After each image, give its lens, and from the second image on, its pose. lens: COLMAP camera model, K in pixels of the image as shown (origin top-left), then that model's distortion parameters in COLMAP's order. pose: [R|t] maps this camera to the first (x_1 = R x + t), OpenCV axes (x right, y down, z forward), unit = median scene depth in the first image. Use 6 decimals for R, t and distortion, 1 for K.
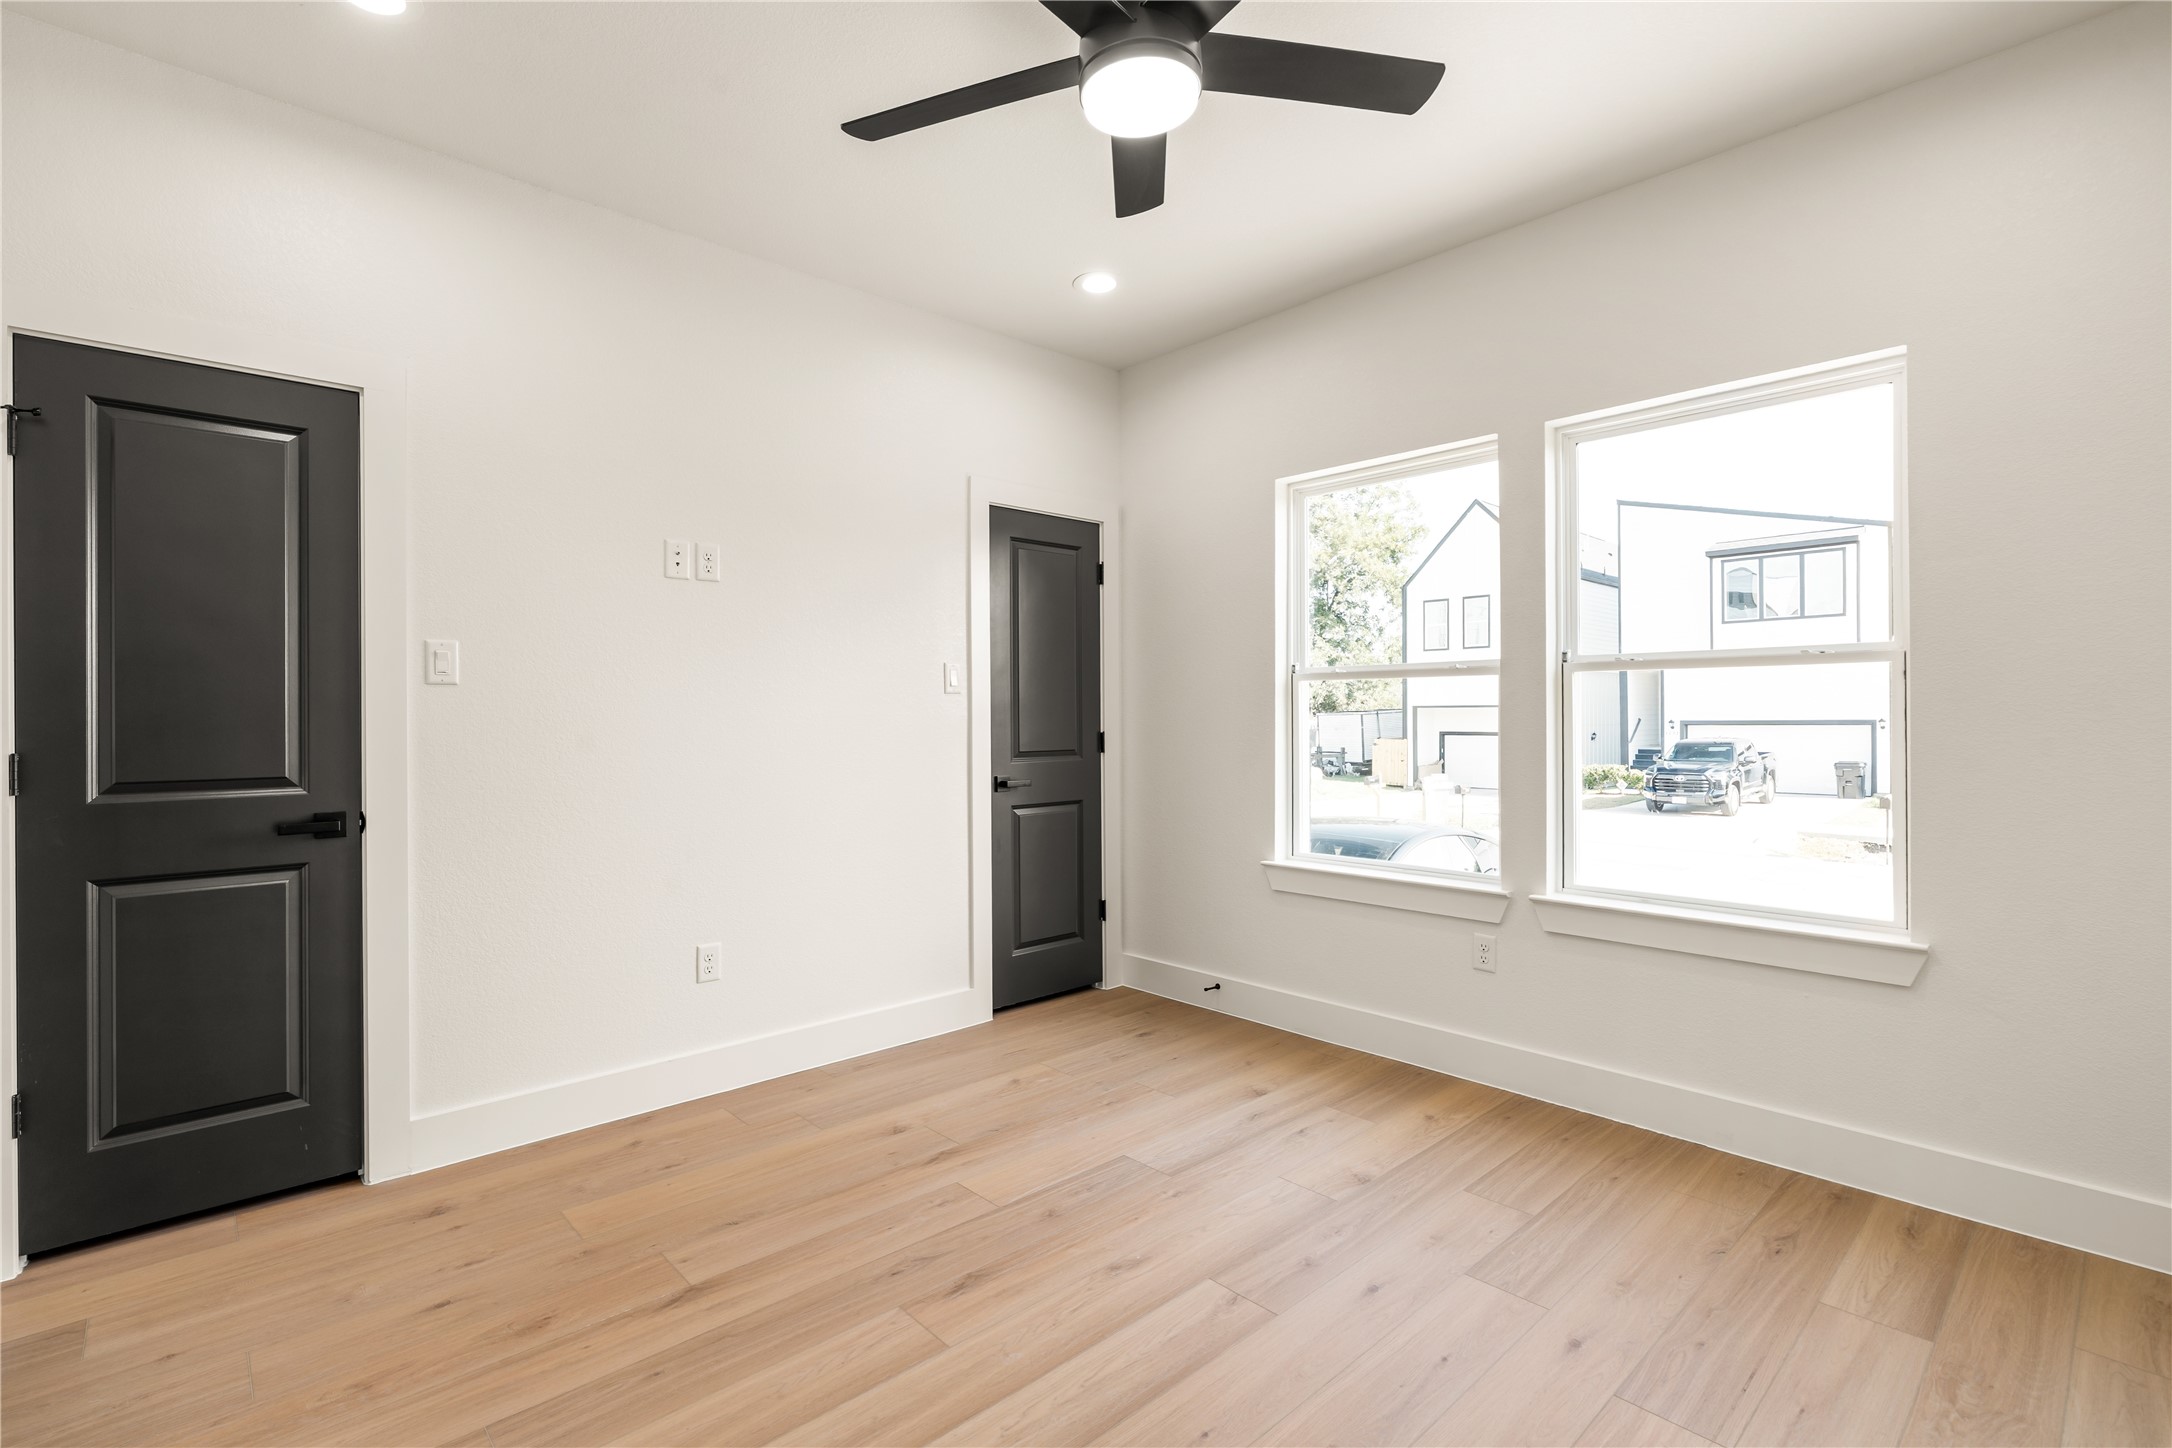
lens RADIAL K [[974.9, 0, 1088.2], [0, 974.9, 718.5], [0, 0, 1]] dist [-0.005148, 0.000255]
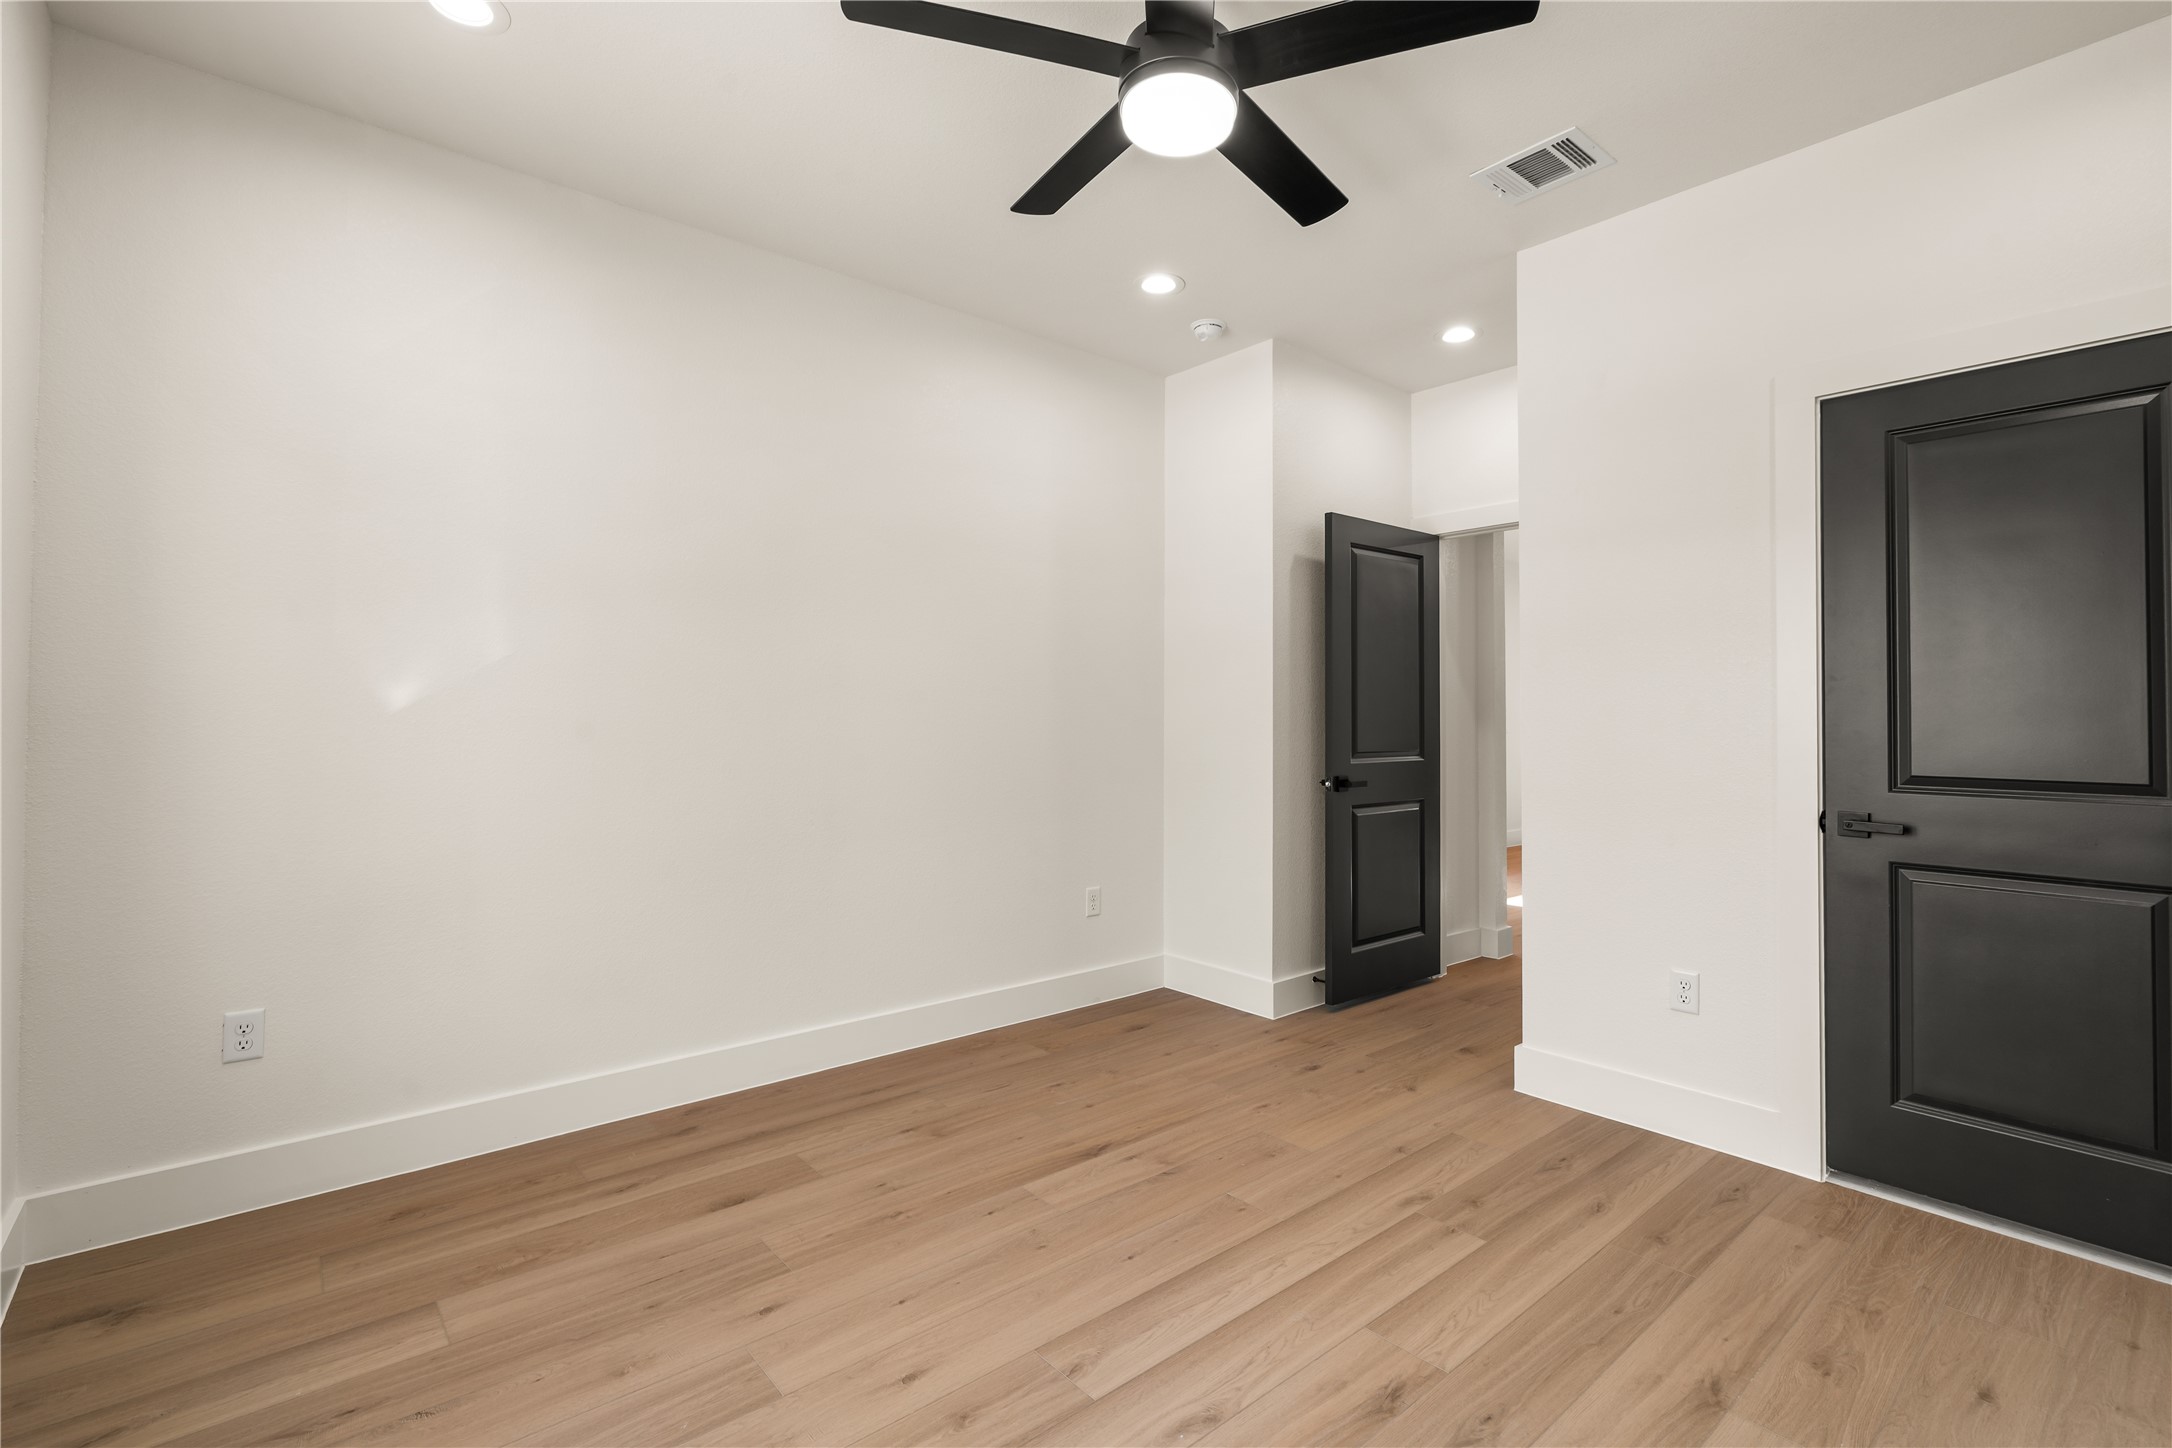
lens RADIAL K [[974.9, 0, 1088.2], [0, 974.9, 718.5], [0, 0, 1]] dist [-0.005148, 0.000255]
pose [[-0.999189, -0.000971, 0.040263, 0.103805], [-0.001106, 0.999994, -0.003321, 0.002261], [-0.040259, -0.003362, -0.999184, 1.945197]]
